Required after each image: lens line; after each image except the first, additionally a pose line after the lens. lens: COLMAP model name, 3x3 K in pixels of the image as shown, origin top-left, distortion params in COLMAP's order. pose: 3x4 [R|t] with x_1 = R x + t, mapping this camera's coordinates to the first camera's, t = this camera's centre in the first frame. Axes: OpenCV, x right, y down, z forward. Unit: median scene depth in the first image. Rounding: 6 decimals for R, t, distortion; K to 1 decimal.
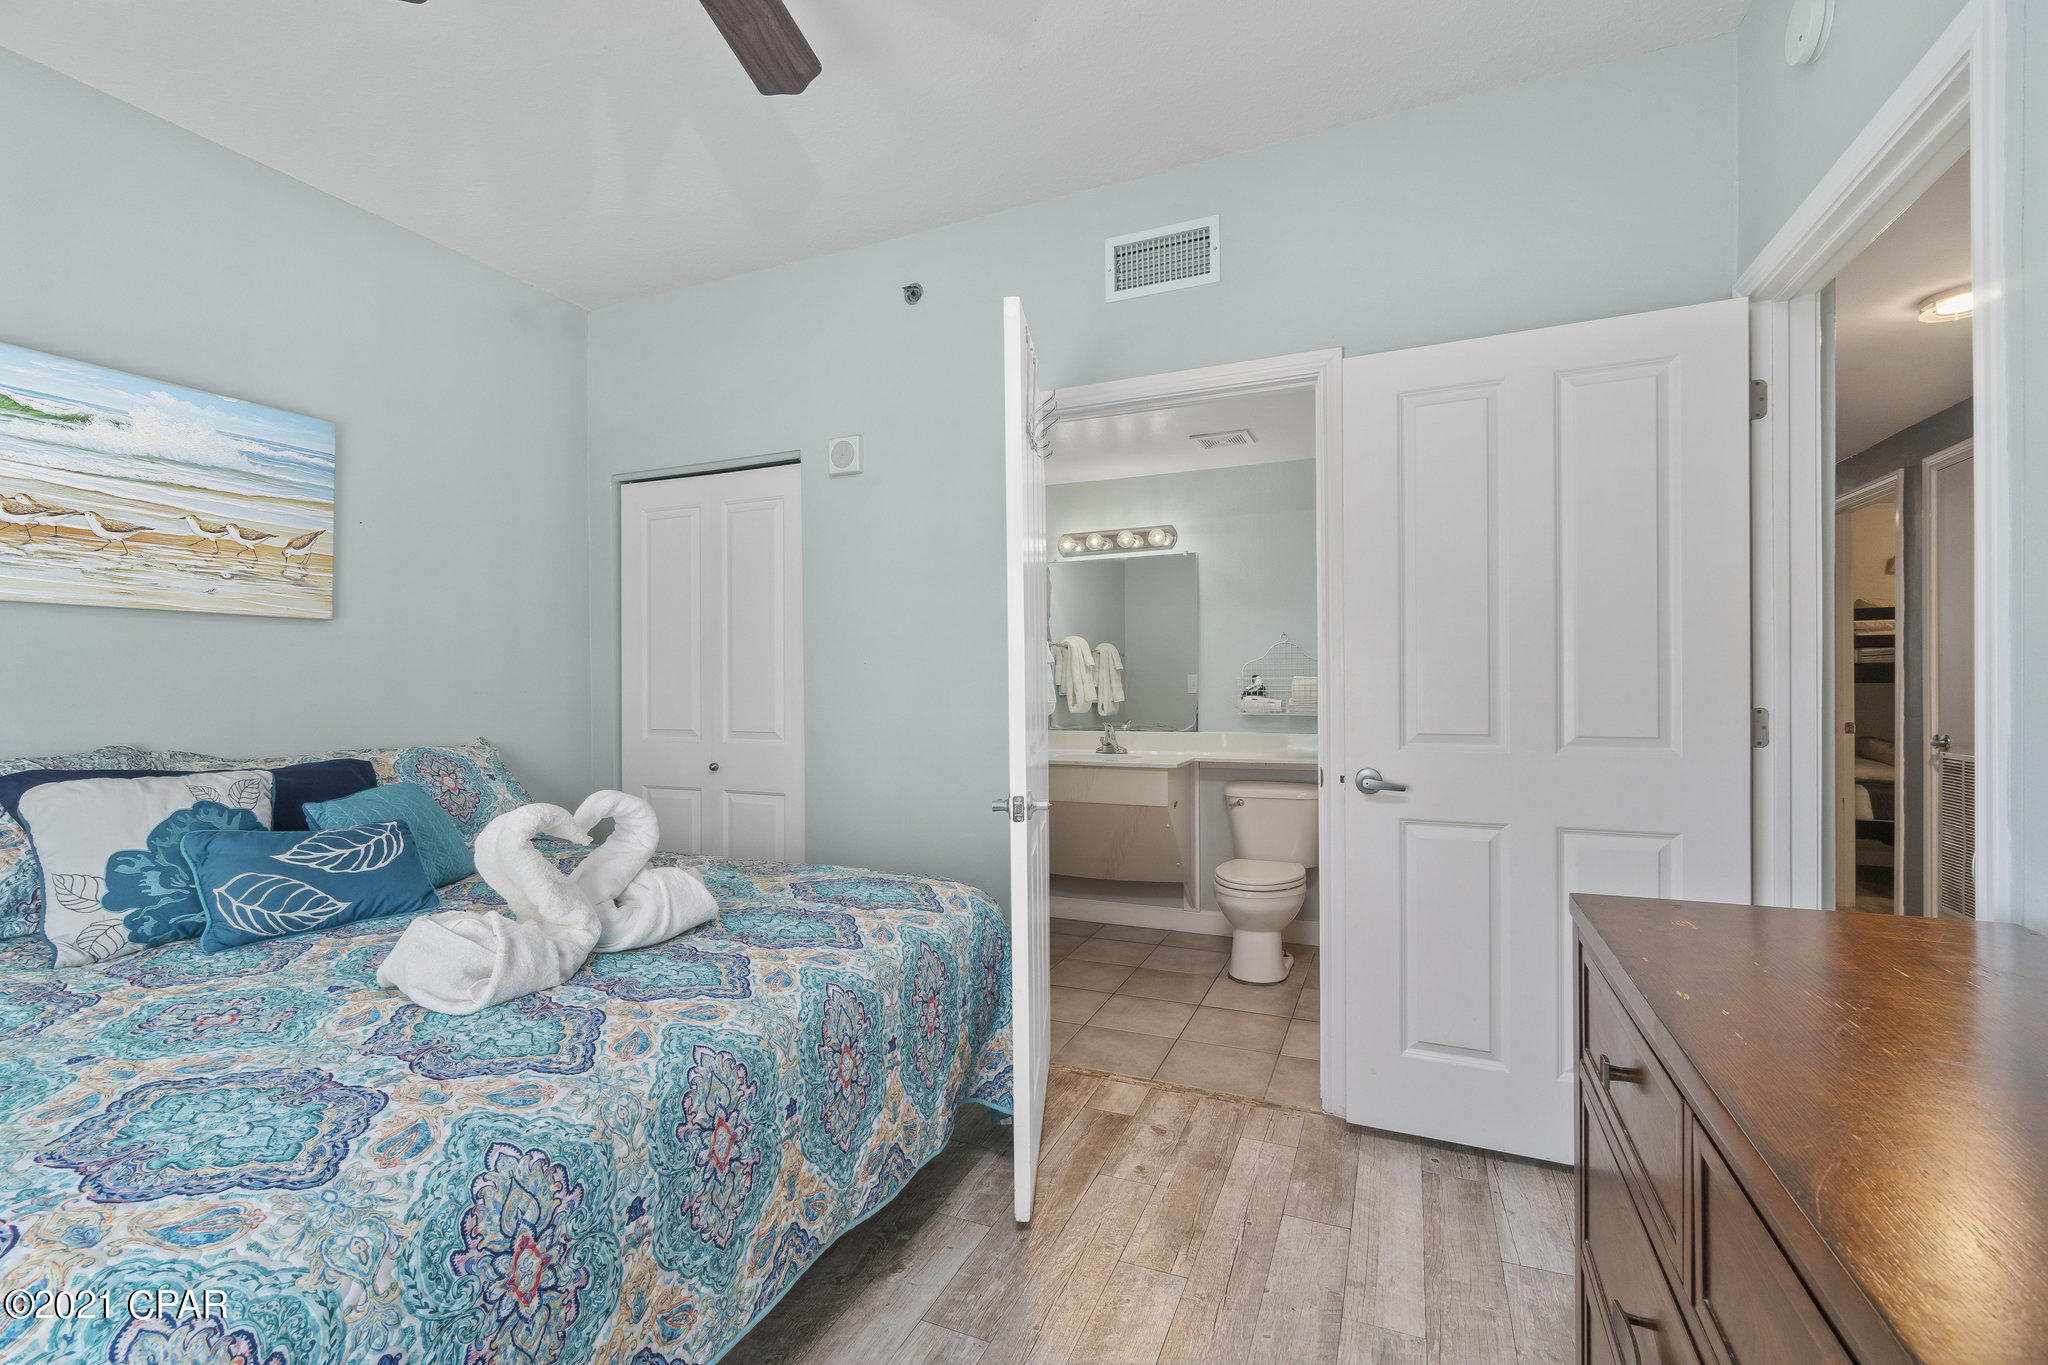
lens RADIAL K [[884.4, 0, 1026.2], [0, 884.4, 678.5], [0, 0, 1]] dist [-0.005607, 0.002518]
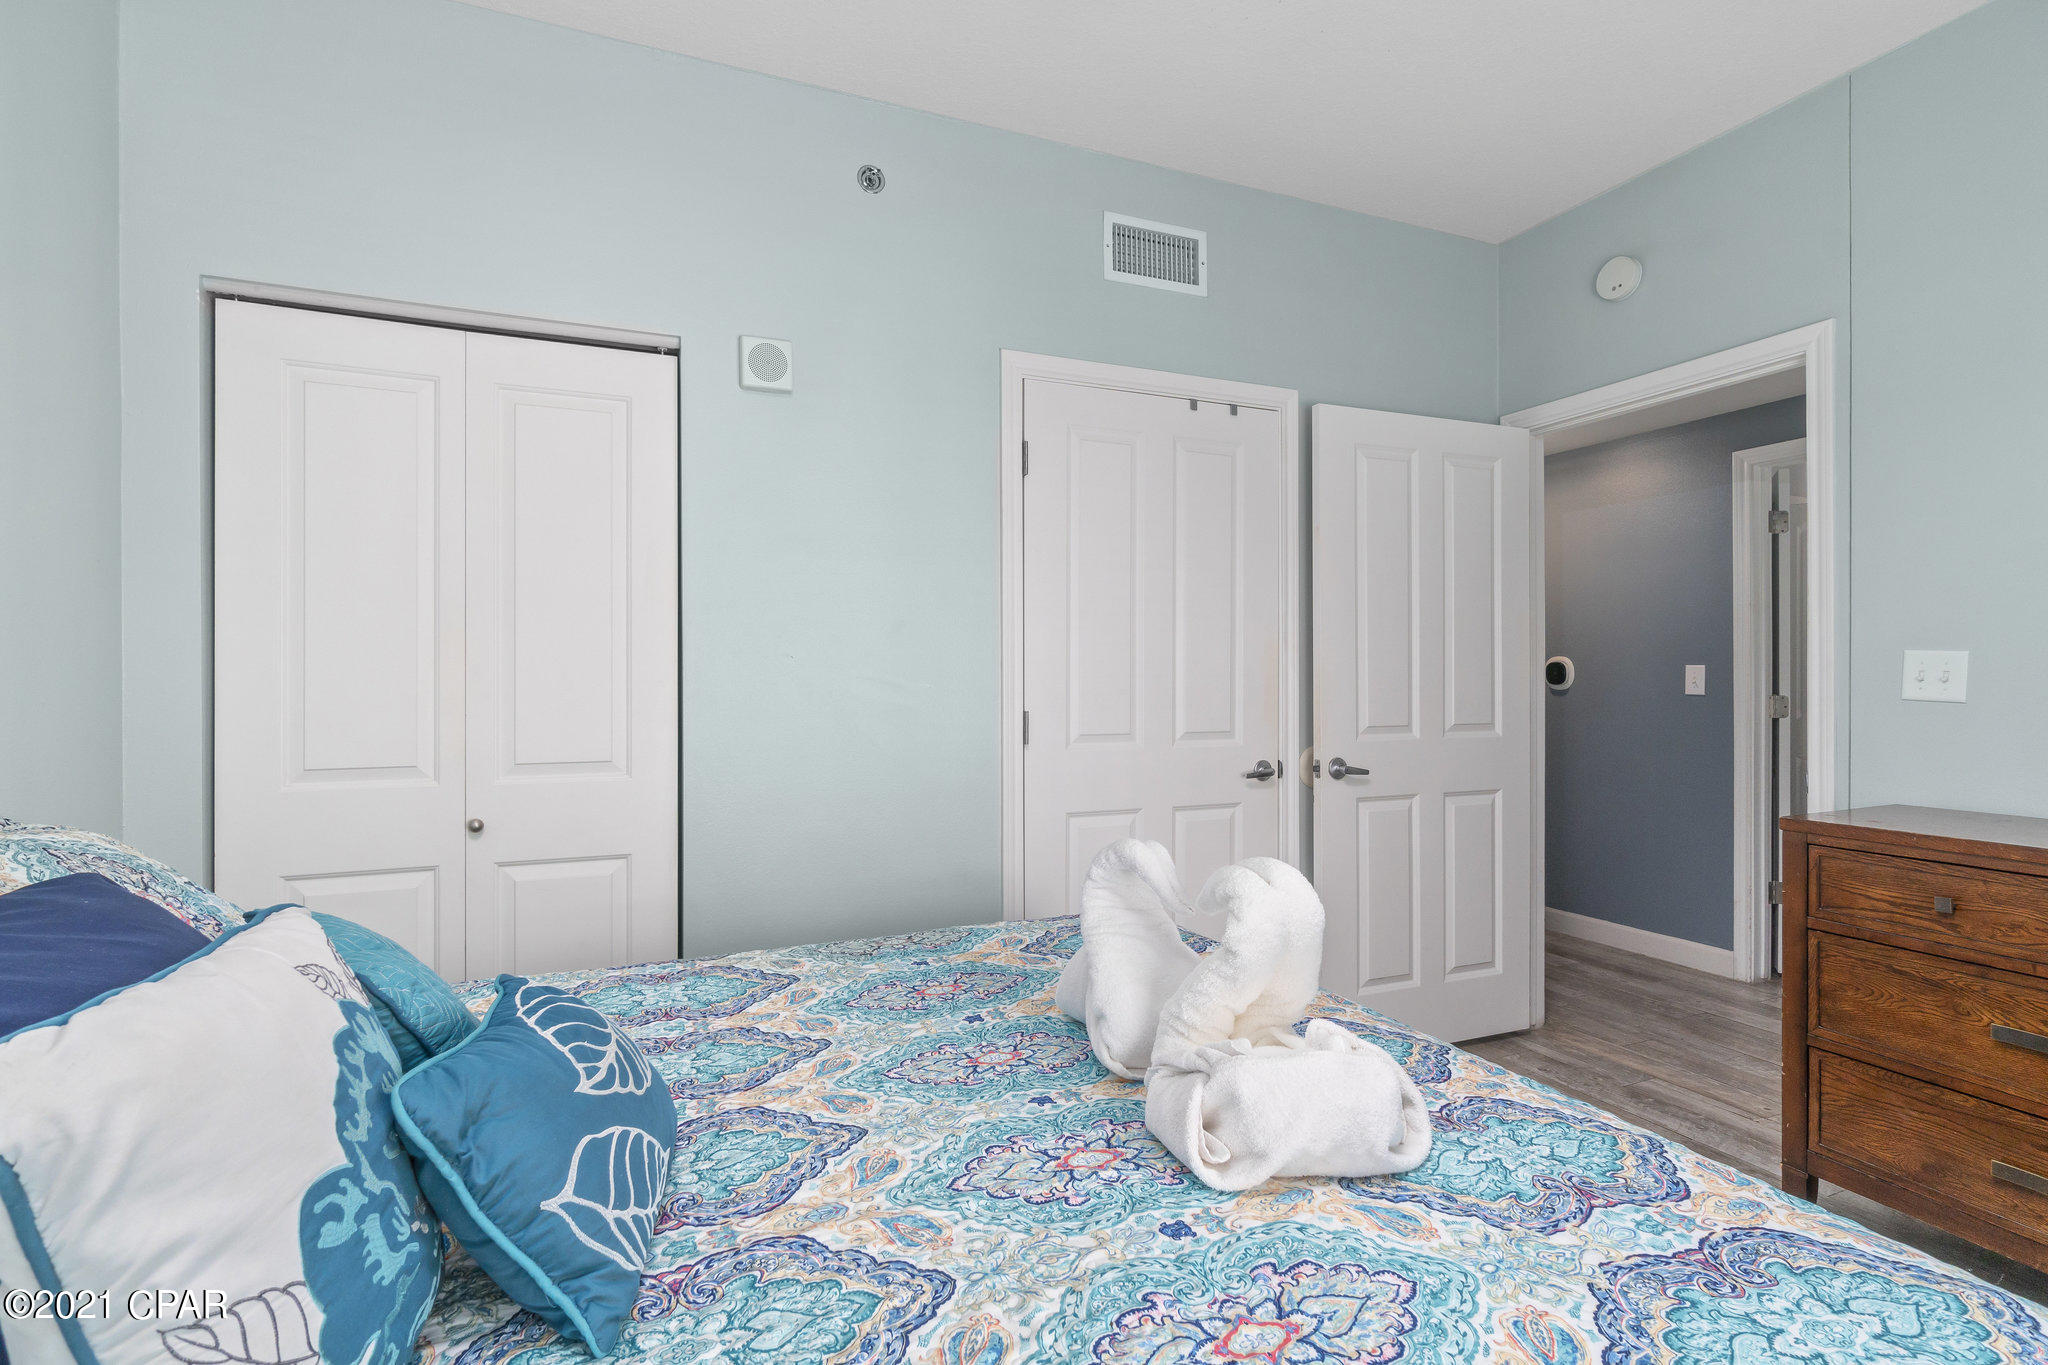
lens RADIAL K [[963.2, 0, 1024.6], [0, 963.2, 683.2], [0, 0, 1]] dist [-0.005524, -0.000337]
pose [[0.687329, 0.003433, 0.726339, -0.678560], [-0.001679, 0.999994, -0.003137, 0.006162], [-0.726345, 0.000937, 0.687330, 0.345553]]
